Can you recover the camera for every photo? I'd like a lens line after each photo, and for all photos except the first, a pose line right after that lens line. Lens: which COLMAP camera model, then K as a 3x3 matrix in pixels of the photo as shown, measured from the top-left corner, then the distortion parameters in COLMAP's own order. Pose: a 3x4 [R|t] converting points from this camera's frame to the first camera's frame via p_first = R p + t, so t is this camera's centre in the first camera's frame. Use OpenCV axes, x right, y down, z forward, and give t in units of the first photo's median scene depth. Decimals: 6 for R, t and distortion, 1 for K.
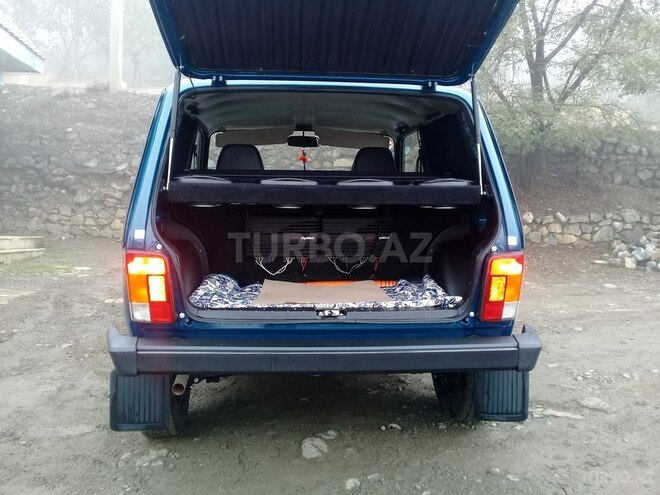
lens RADIAL K [[607.6, 0, 328.8], [0, 607.6, 253.8], [0, 0, 1]] dist [-0.003348, 0.000000]
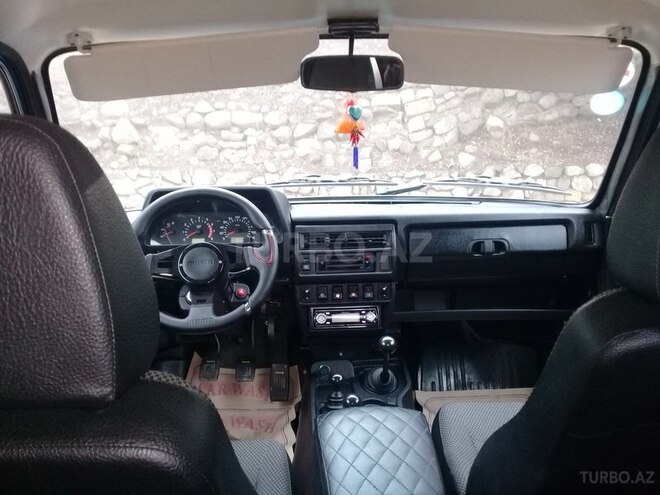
lens RADIAL K [[607.6, 0, 323.7], [0, 607.6, 244.7], [0, 0, 1]] dist [-0.003348, 0.000000]
pose [[0.998360, -0.021296, -0.053136, -0.041644], [0.026278, 0.995140, 0.094896, -0.128195], [0.050857, -0.096137, 0.994068, 0.685638]]
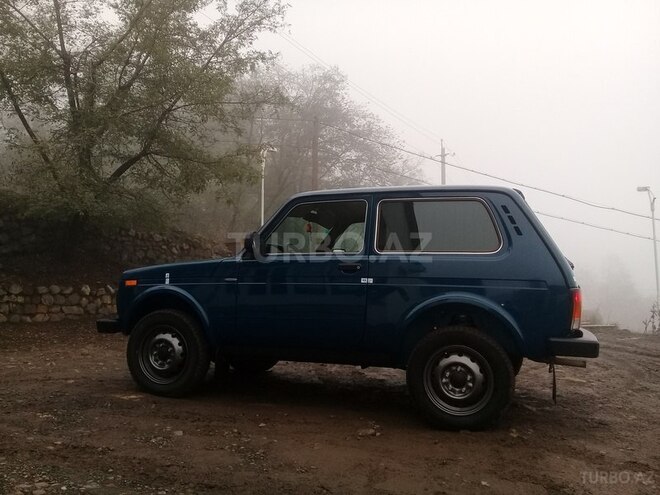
lens RADIAL K [[607.6, 0, 327.9], [0, 607.6, 247.5], [0, 0, 1]] dist [-0.003348, 0.000000]
pose [[0.412632, 0.052199, 0.909401, -1.163671], [0.080582, 0.992351, -0.093523, -0.002997], [-0.907327, 0.111872, 0.405269, 0.488811]]
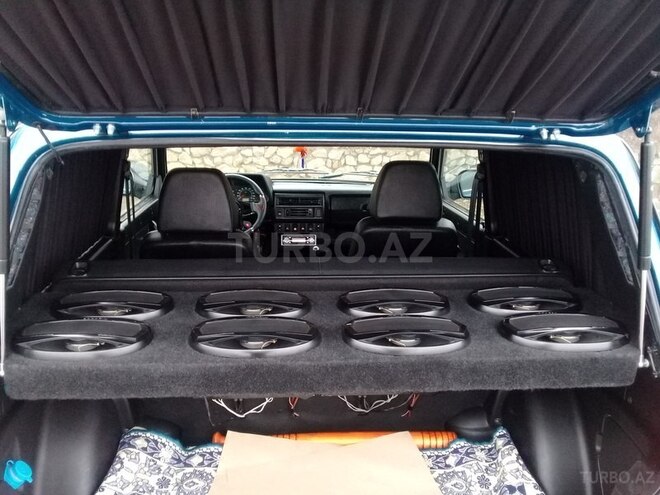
lens RADIAL K [[607.6, 0, 327.3], [0, 607.6, 241.2], [0, 0, 1]] dist [-0.003348, 0.000000]
pose [[0.999821, 0.008240, -0.017026, 0.000738], [-0.005730, 0.989773, 0.142533, -0.154390], [0.018027, -0.142410, 0.989644, 0.295752]]
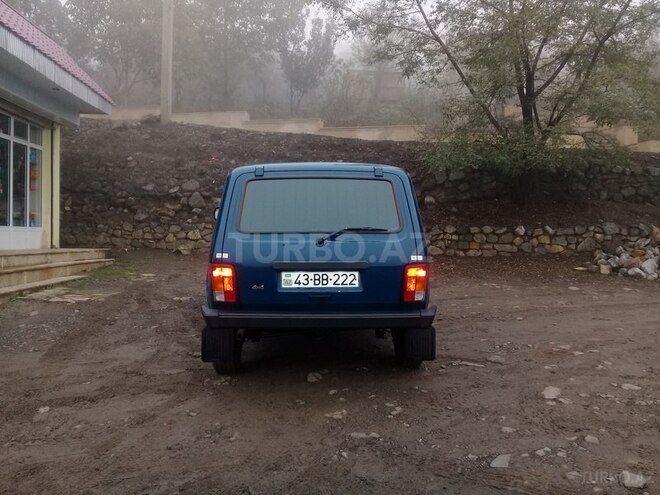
lens RADIAL K [[607.6, 0, 327.4], [0, 607.6, 252.4], [0, 0, 1]] dist [-0.003348, 0.000000]
pose [[0.998375, -0.004106, -0.056836, 0.068800], [0.003300, 0.999893, -0.014268, -0.006828], [0.056888, 0.014058, 0.998282, -0.446210]]
